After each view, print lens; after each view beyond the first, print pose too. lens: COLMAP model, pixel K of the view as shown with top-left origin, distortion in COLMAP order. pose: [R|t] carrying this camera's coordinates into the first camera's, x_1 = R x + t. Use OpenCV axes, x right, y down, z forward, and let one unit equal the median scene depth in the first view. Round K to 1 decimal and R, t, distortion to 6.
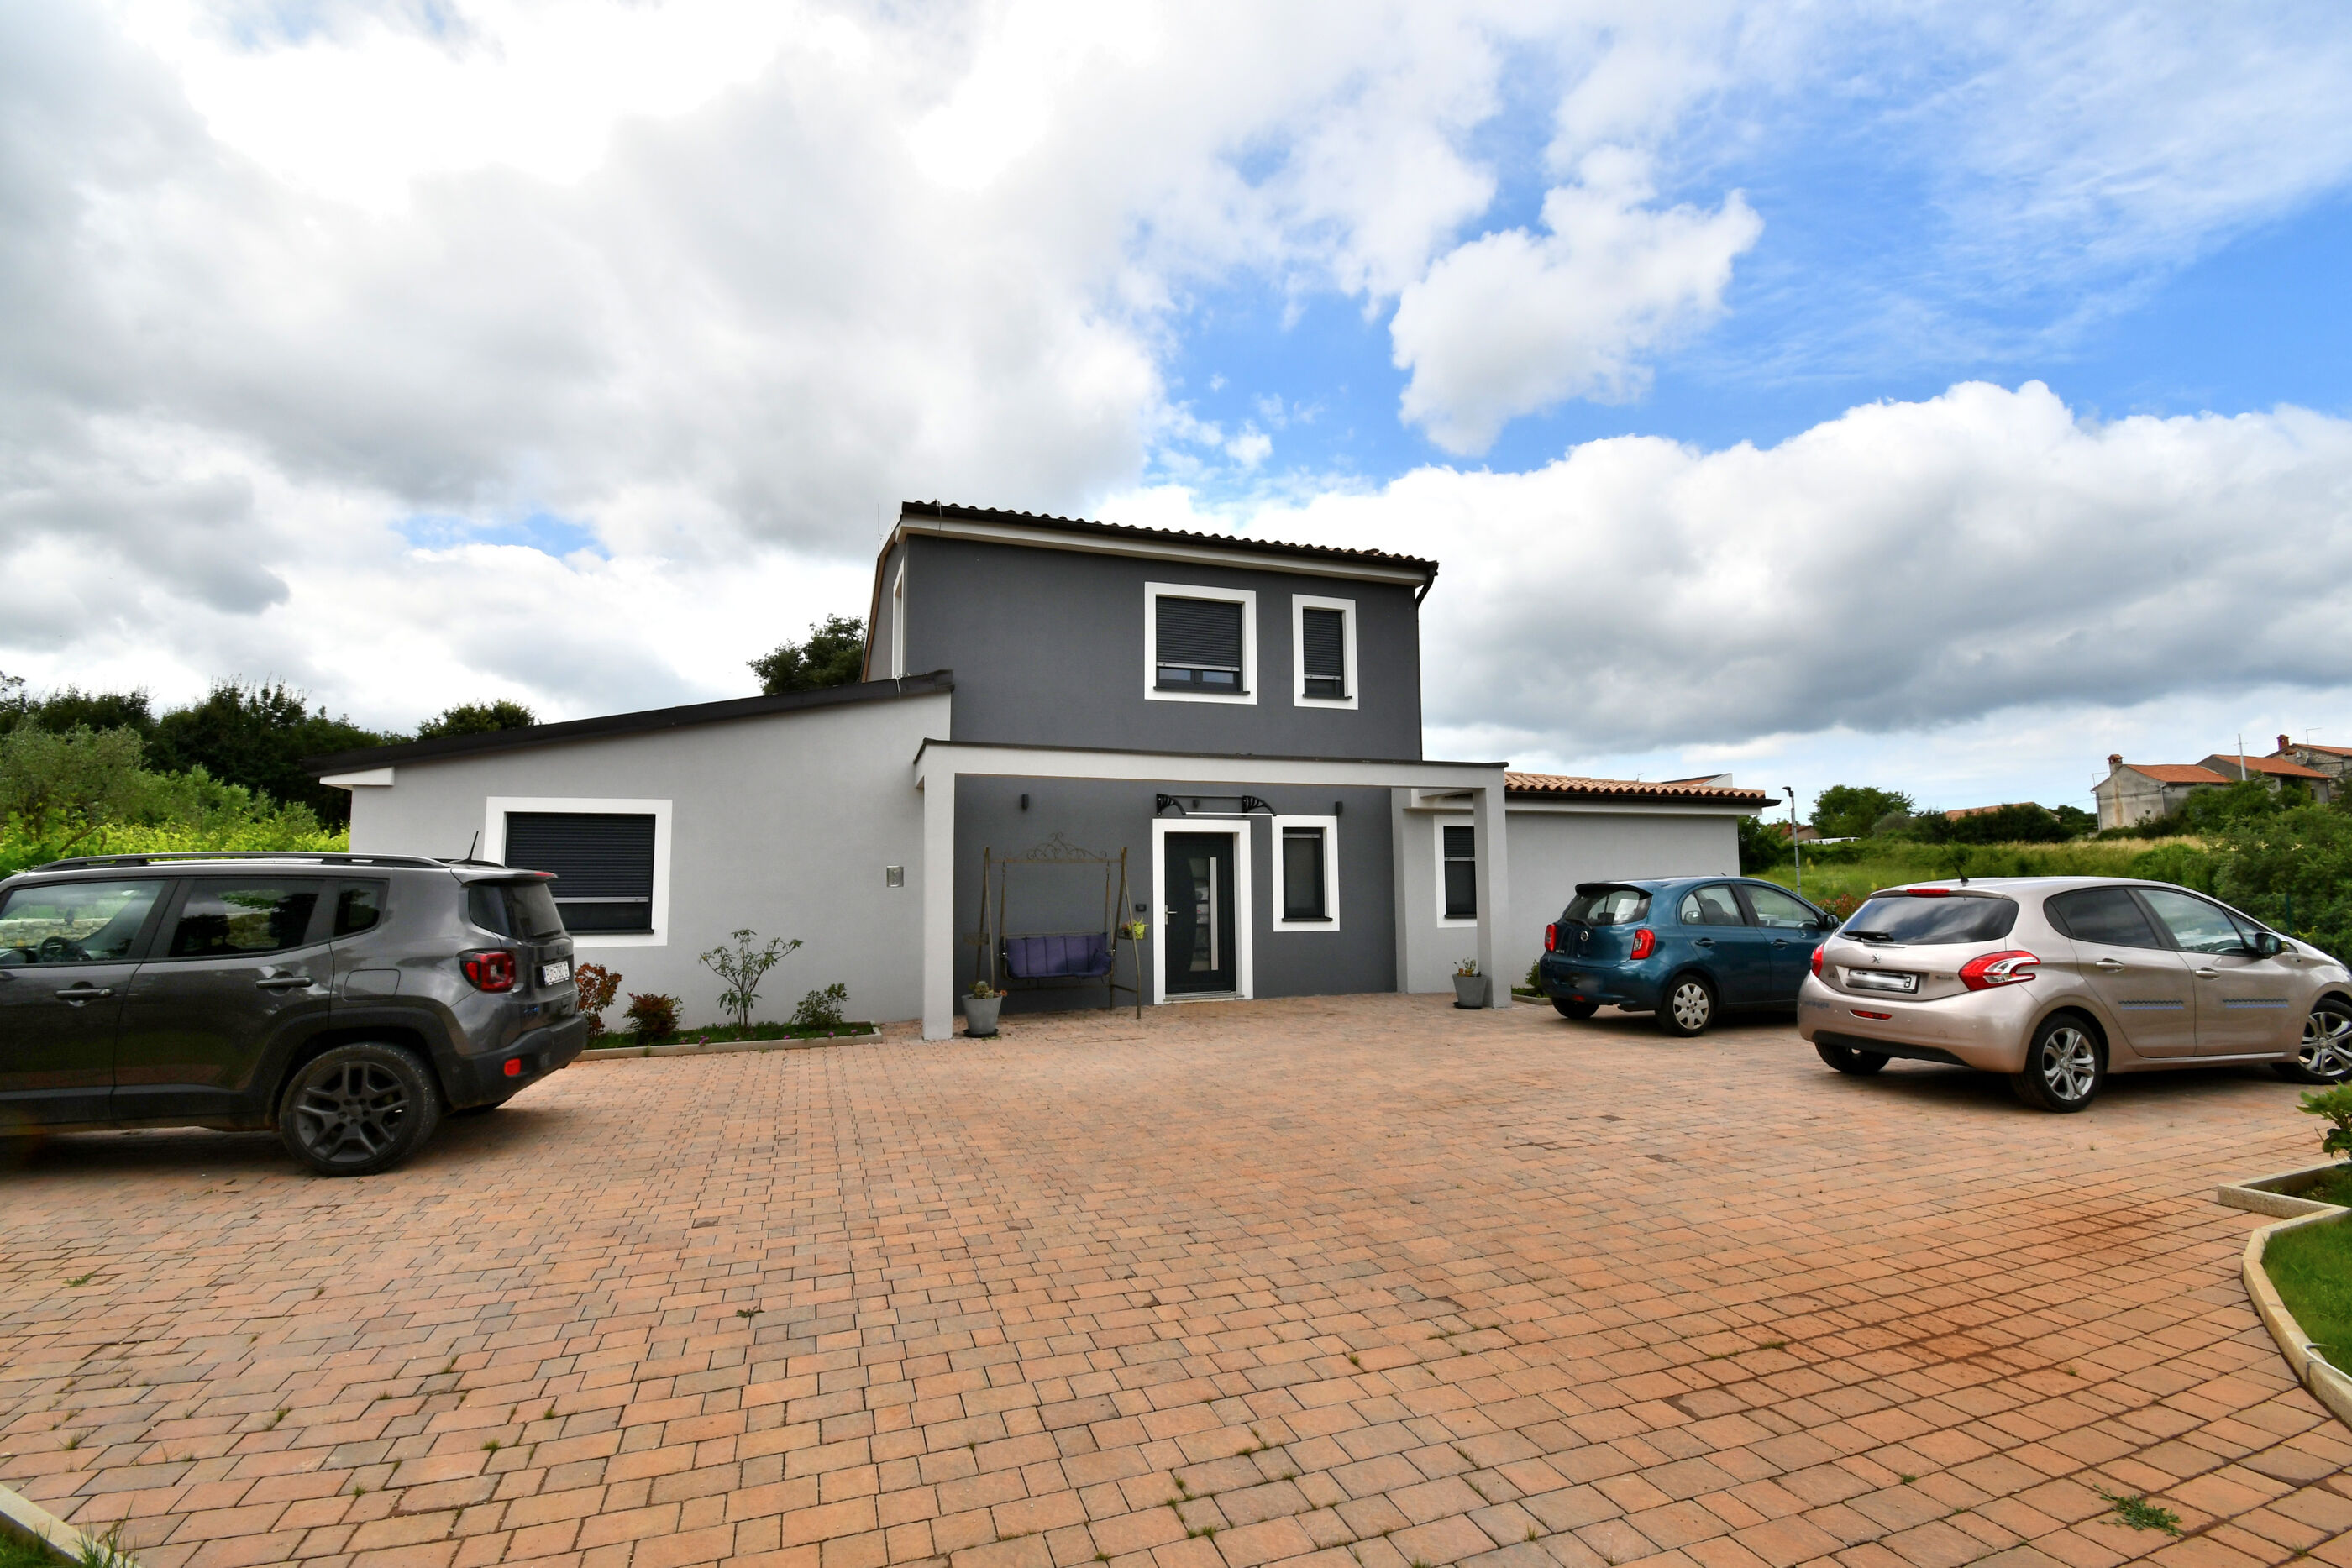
lens RADIAL K [[1029.4, 0, 1179.3], [0, 1029.4, 794.8], [0, 0, 1]] dist [0.017360, -0.024497]
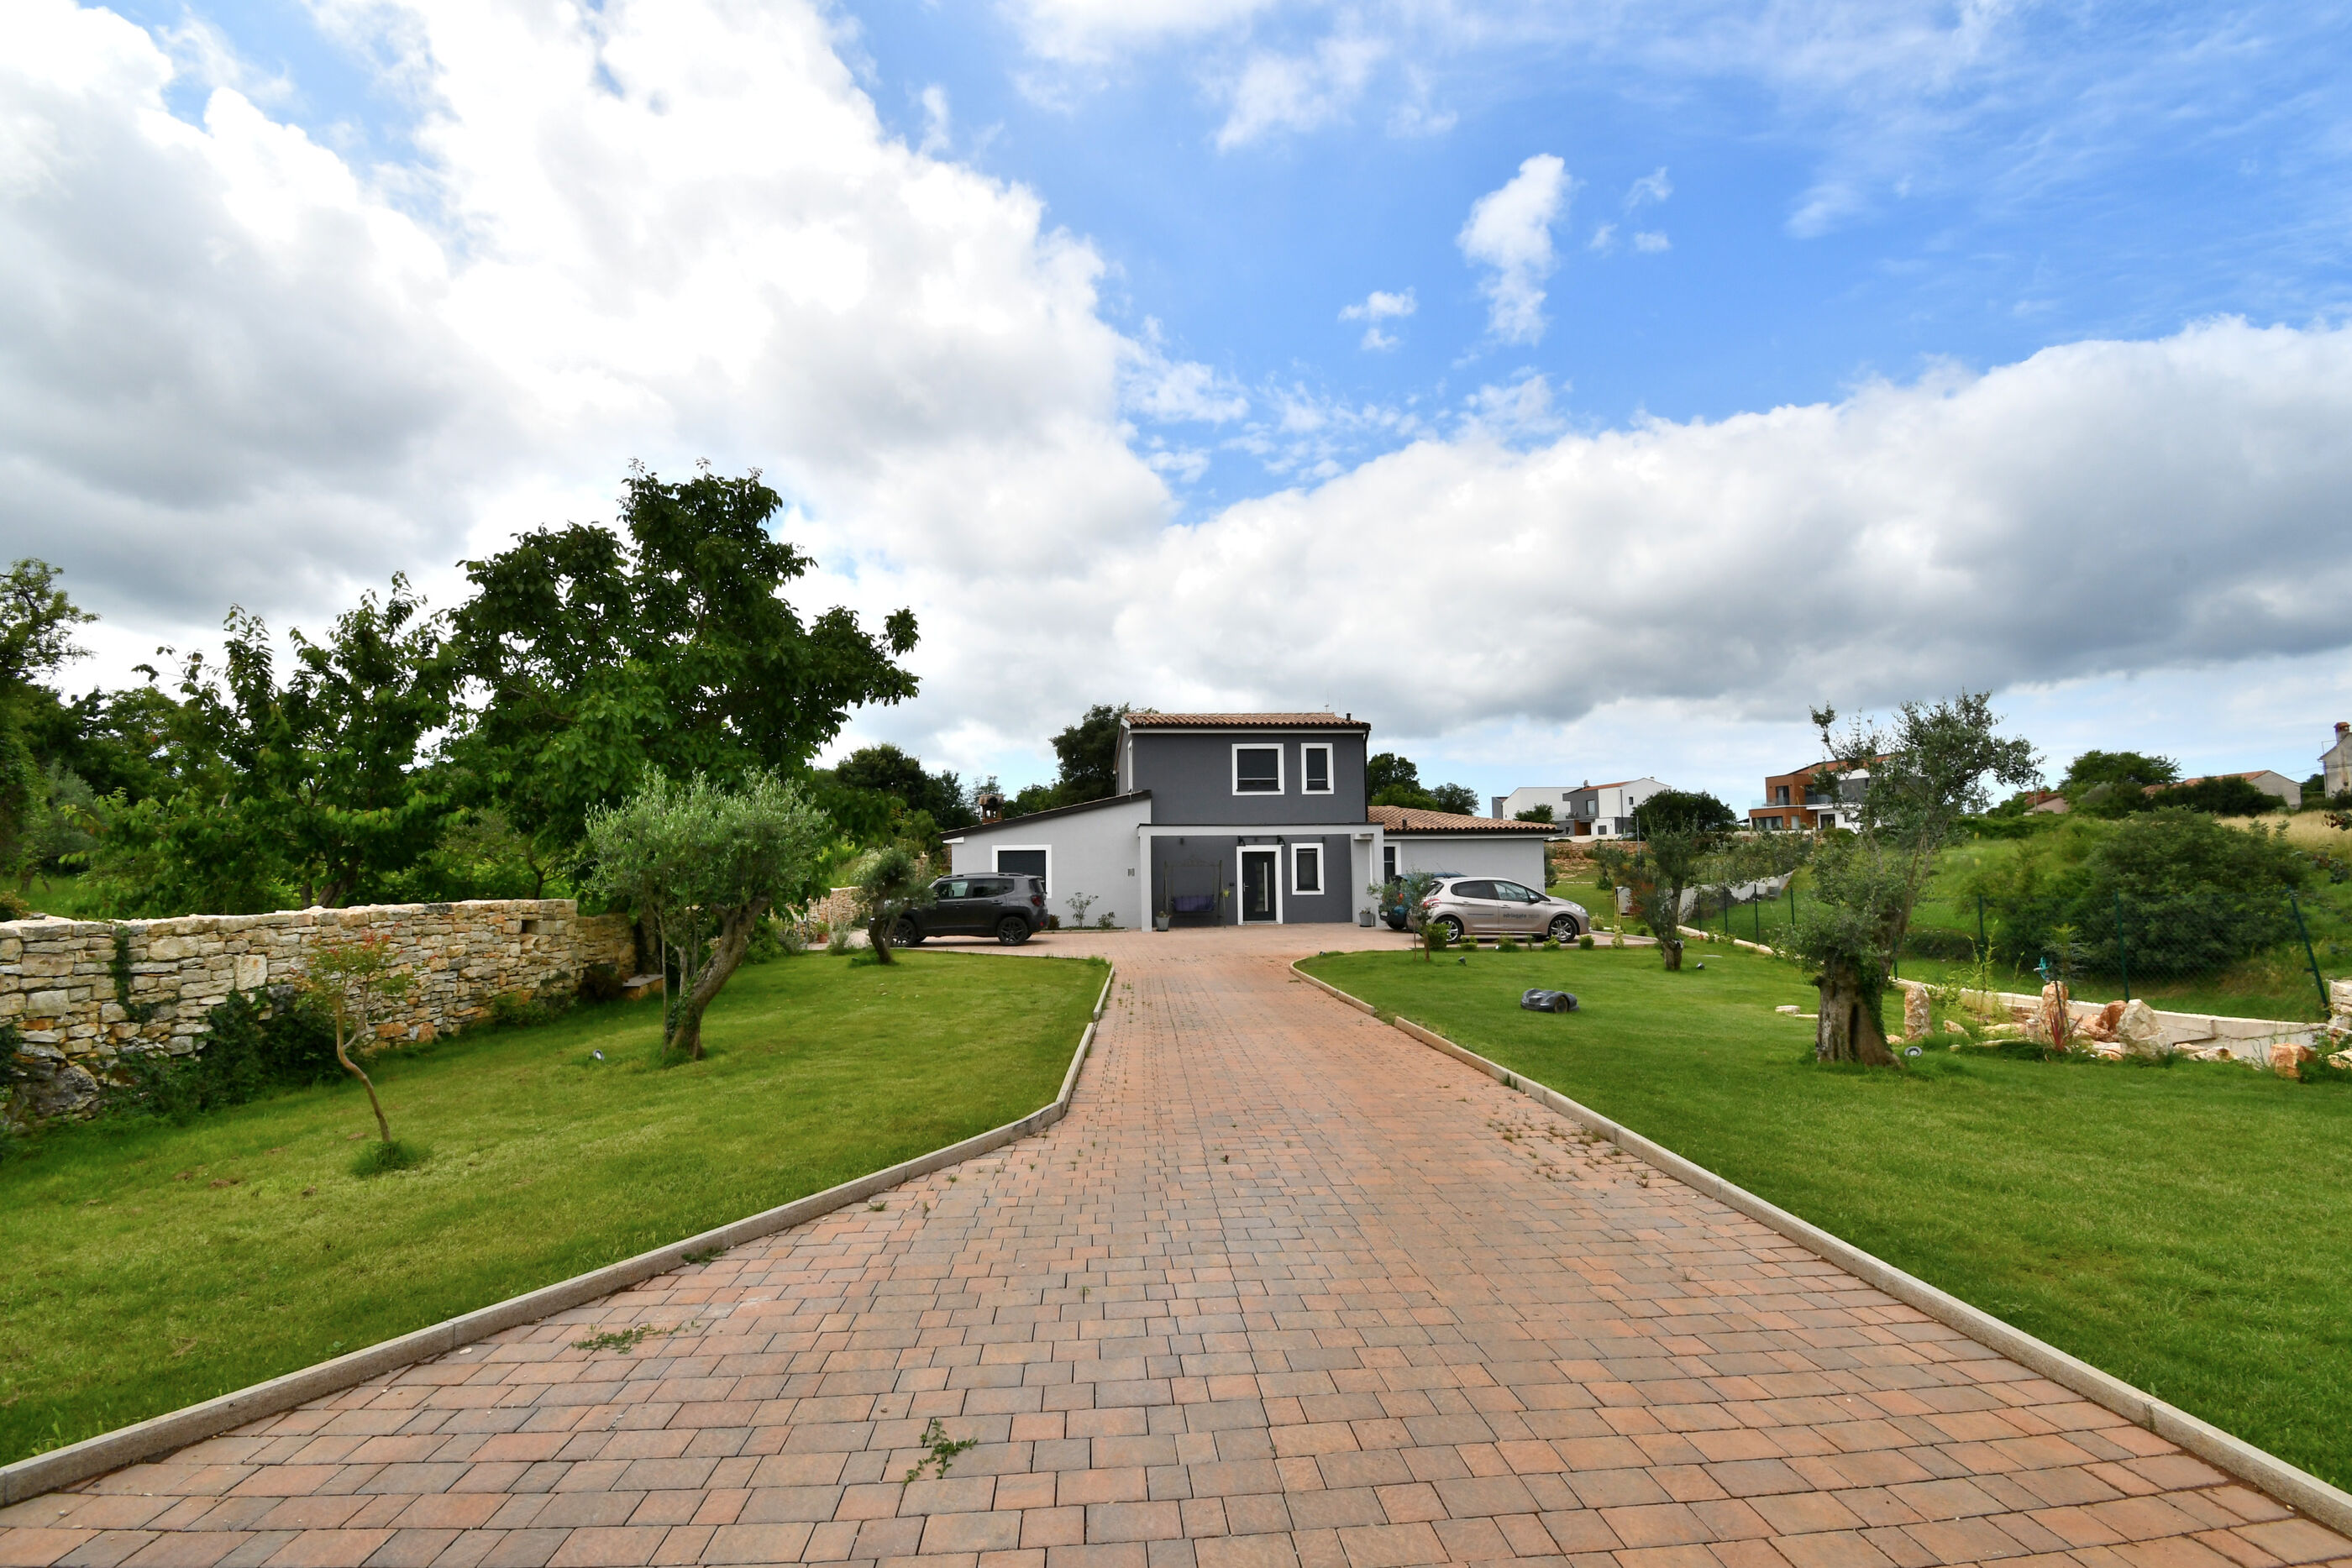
lens RADIAL K [[1029.4, 0, 1179.3], [0, 1029.4, 794.8], [0, 0, 1]] dist [0.017360, -0.024497]
pose [[0.973244, -0.017376, -0.229118, 0.373548], [0.024092, 0.999357, 0.026550, -0.154370], [0.228509, -0.031359, 0.973037, -1.263552]]
